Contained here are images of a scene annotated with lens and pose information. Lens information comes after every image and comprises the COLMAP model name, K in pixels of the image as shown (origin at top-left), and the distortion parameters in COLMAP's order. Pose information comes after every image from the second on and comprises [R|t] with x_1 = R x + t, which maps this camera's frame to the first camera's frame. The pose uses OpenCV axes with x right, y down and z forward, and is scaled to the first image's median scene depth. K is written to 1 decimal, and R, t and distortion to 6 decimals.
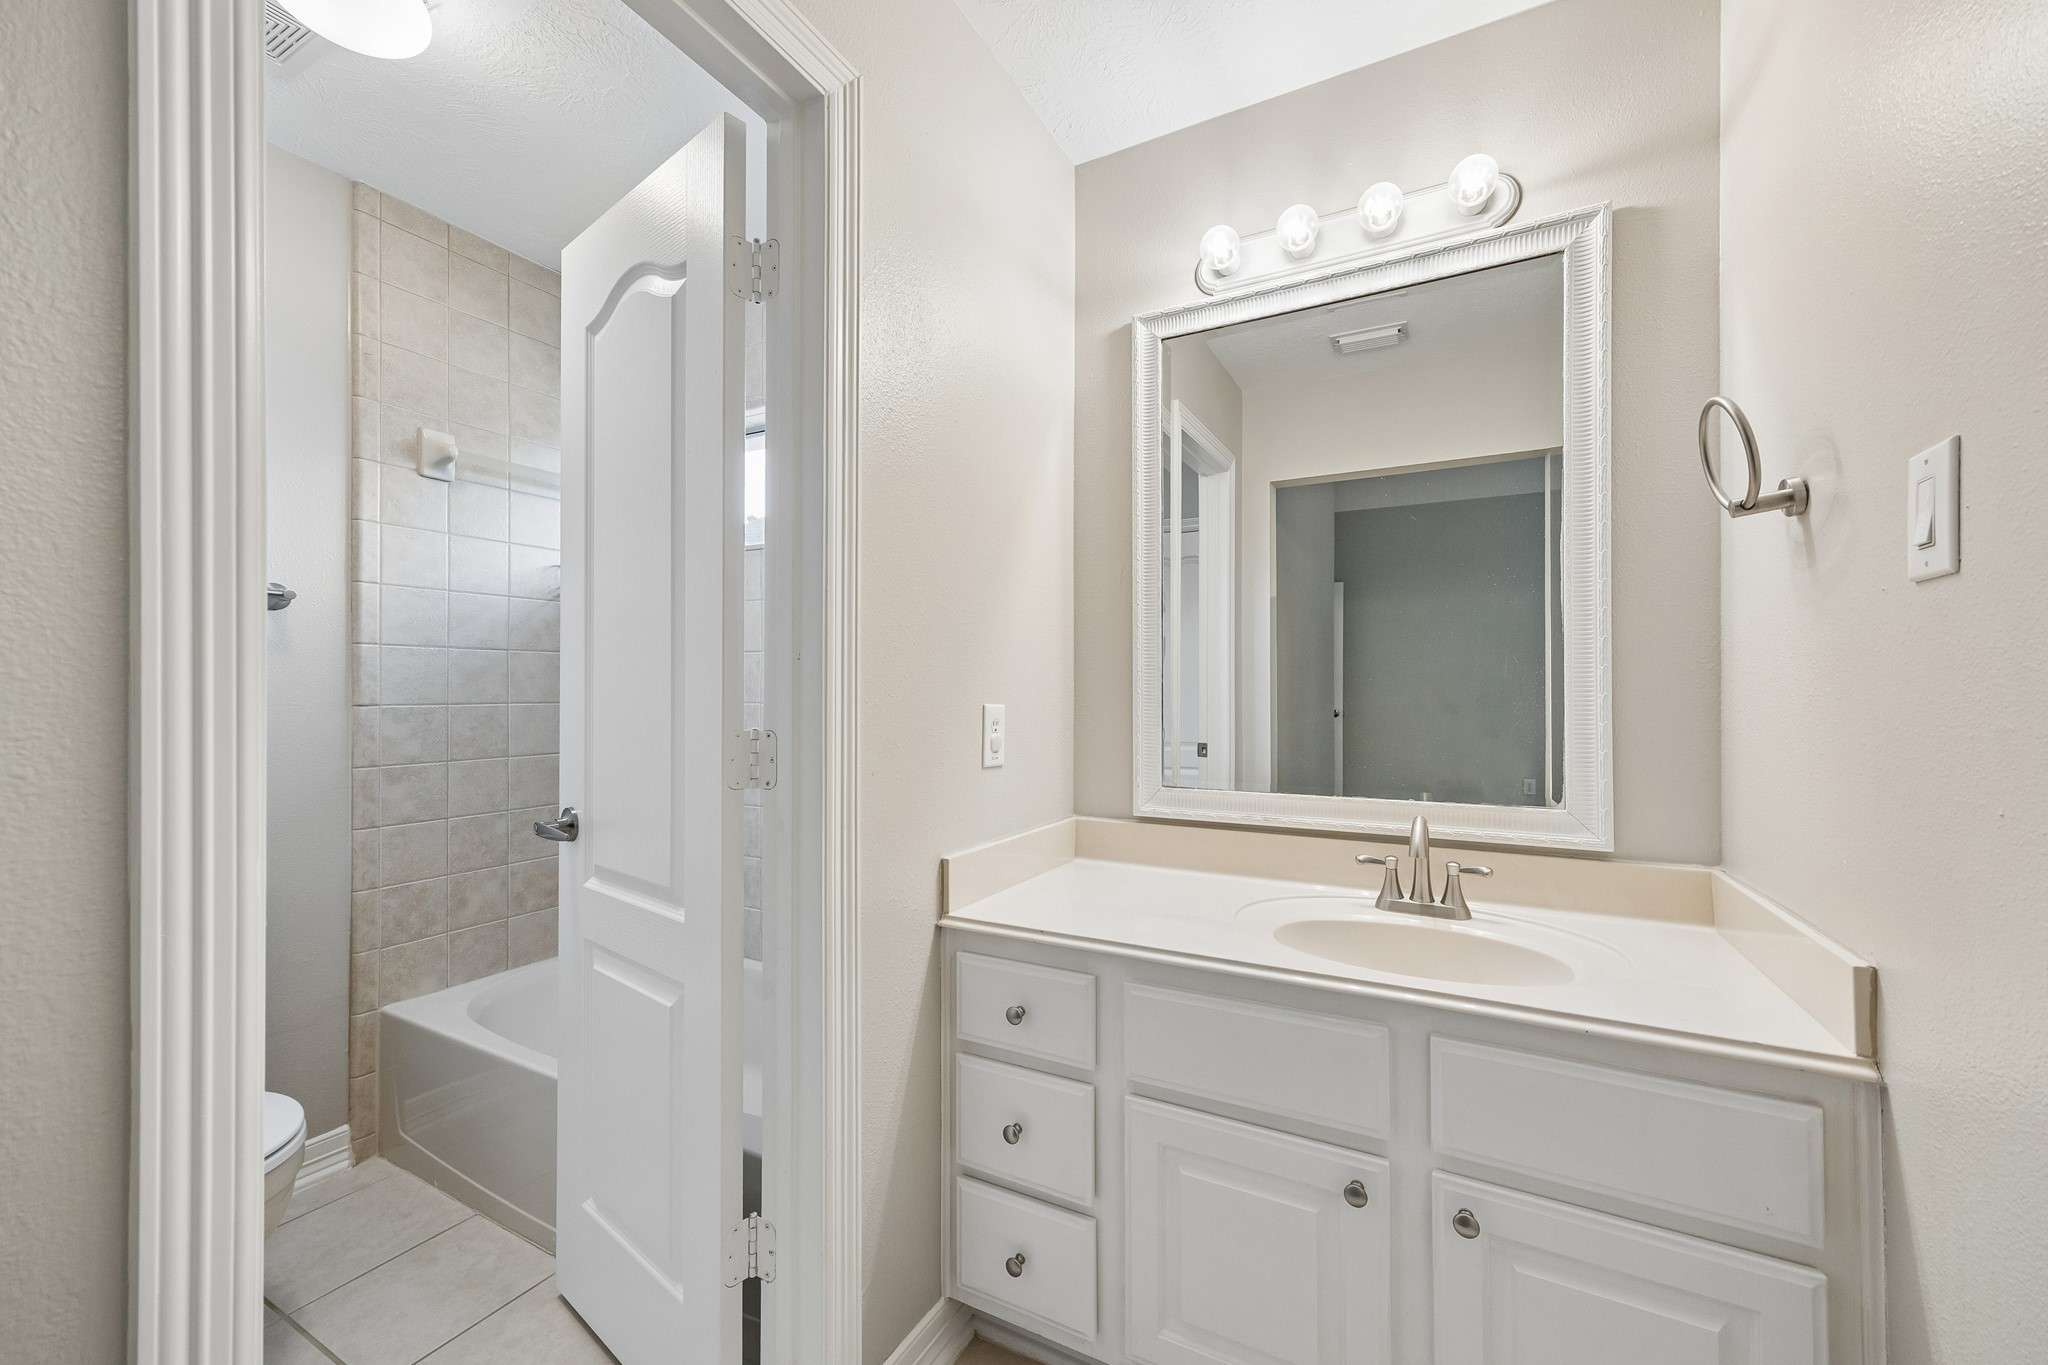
lens RADIAL K [[797.2, 0, 1030.8], [0, 797.2, 688.5], [0, 0, 1]] dist [0.000127, 0.000005]
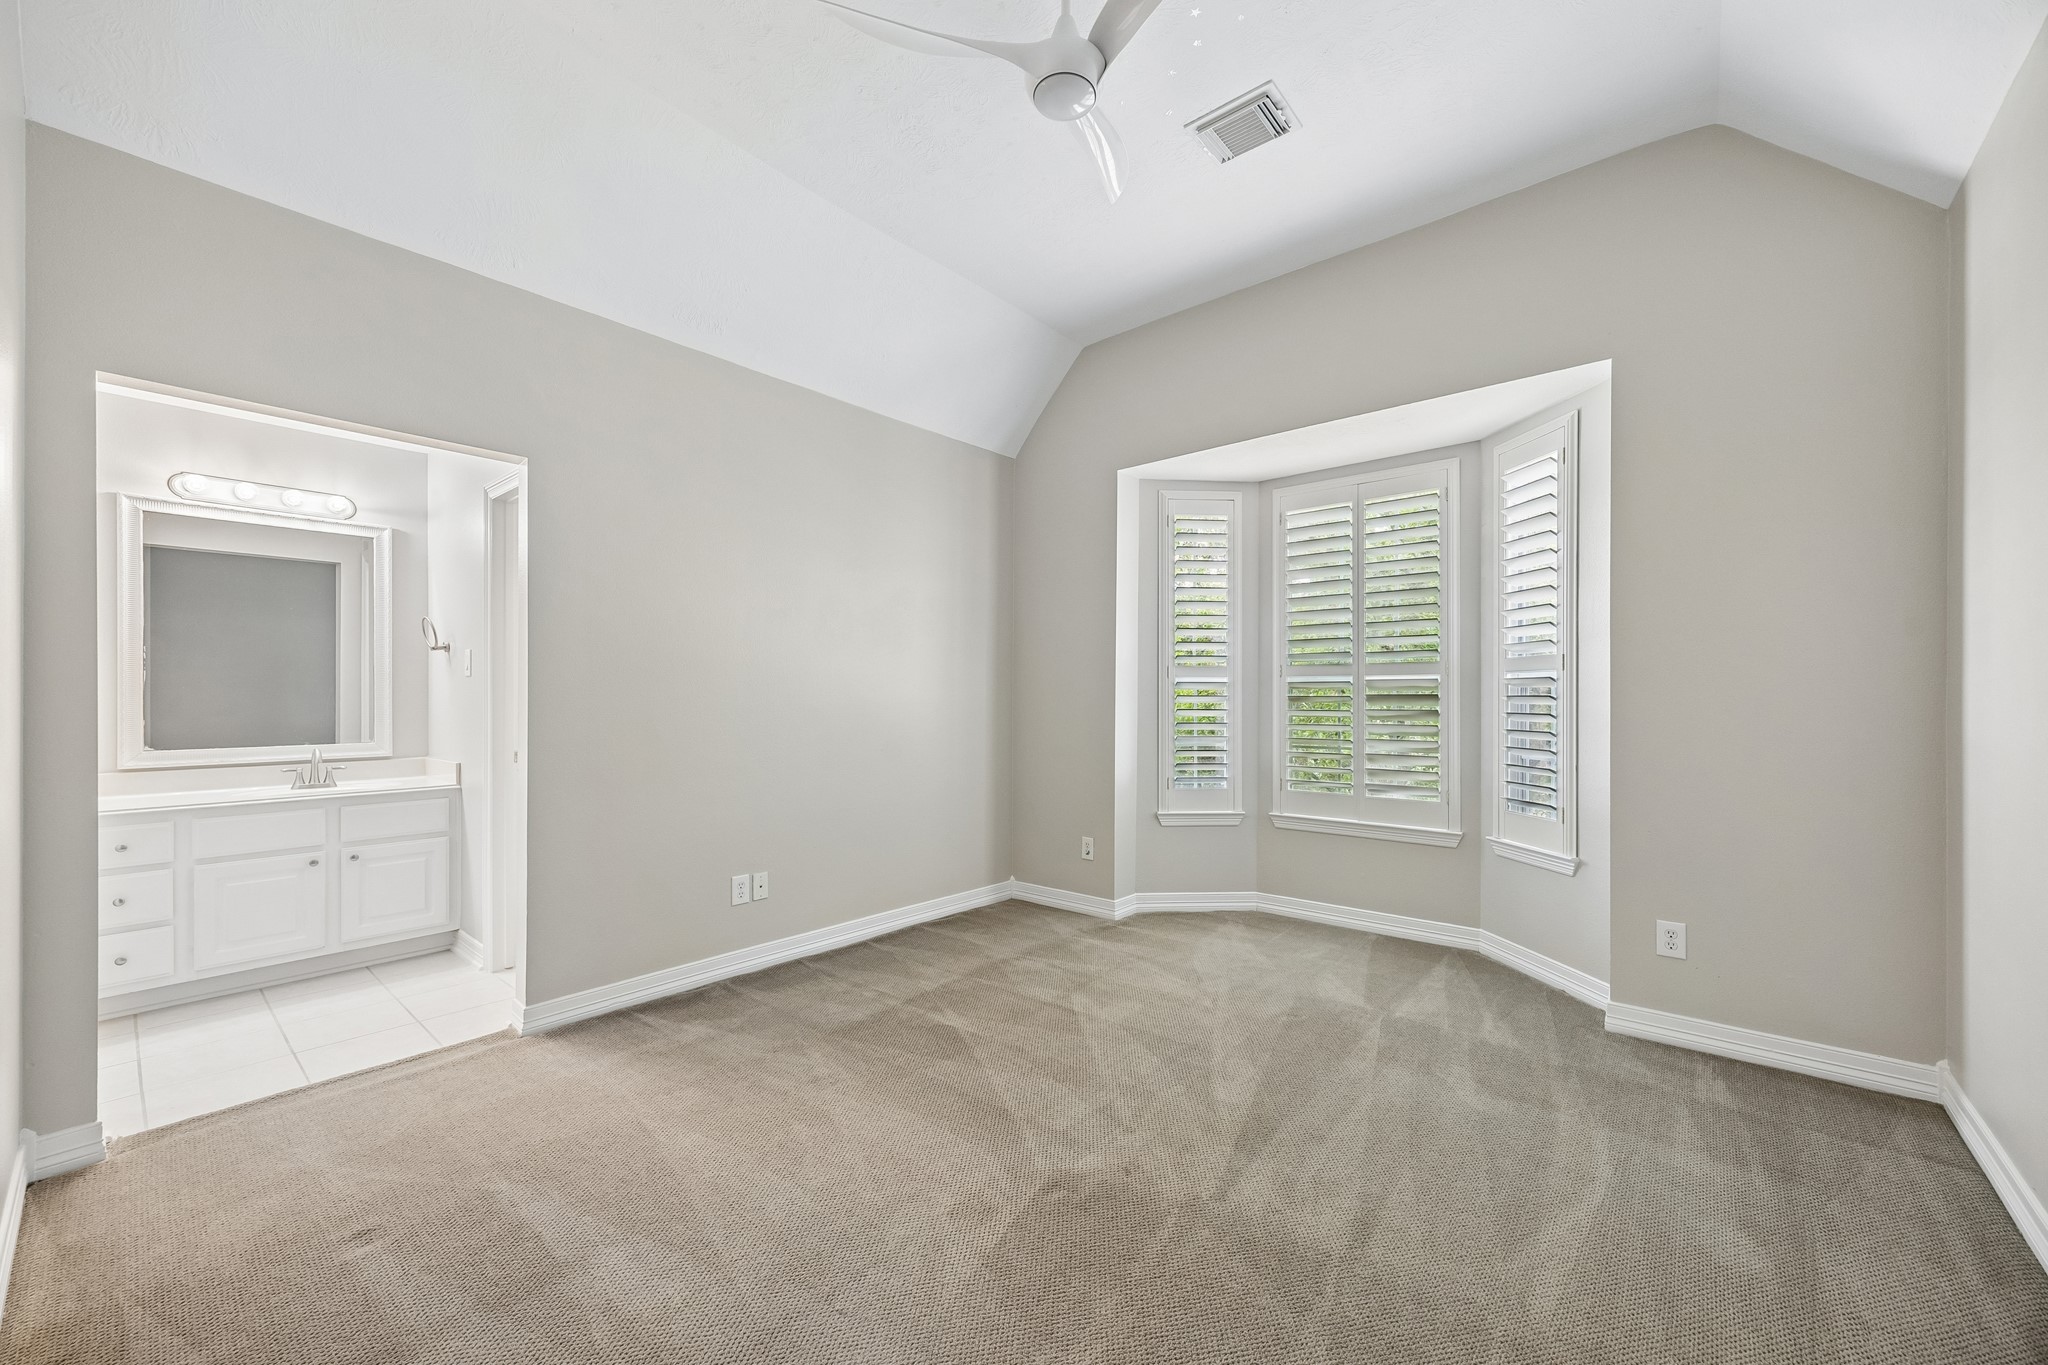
lens RADIAL K [[797.2, 0, 1032.5], [0, 797.2, 694.0], [0, 0, 1]] dist [0.000127, 0.000005]
pose [[0.213386, 0.002371, 0.976965, -1.729456], [-0.002683, 0.999995, -0.001841, -0.017631], [-0.976964, -0.002229, 0.213391, -2.038588]]
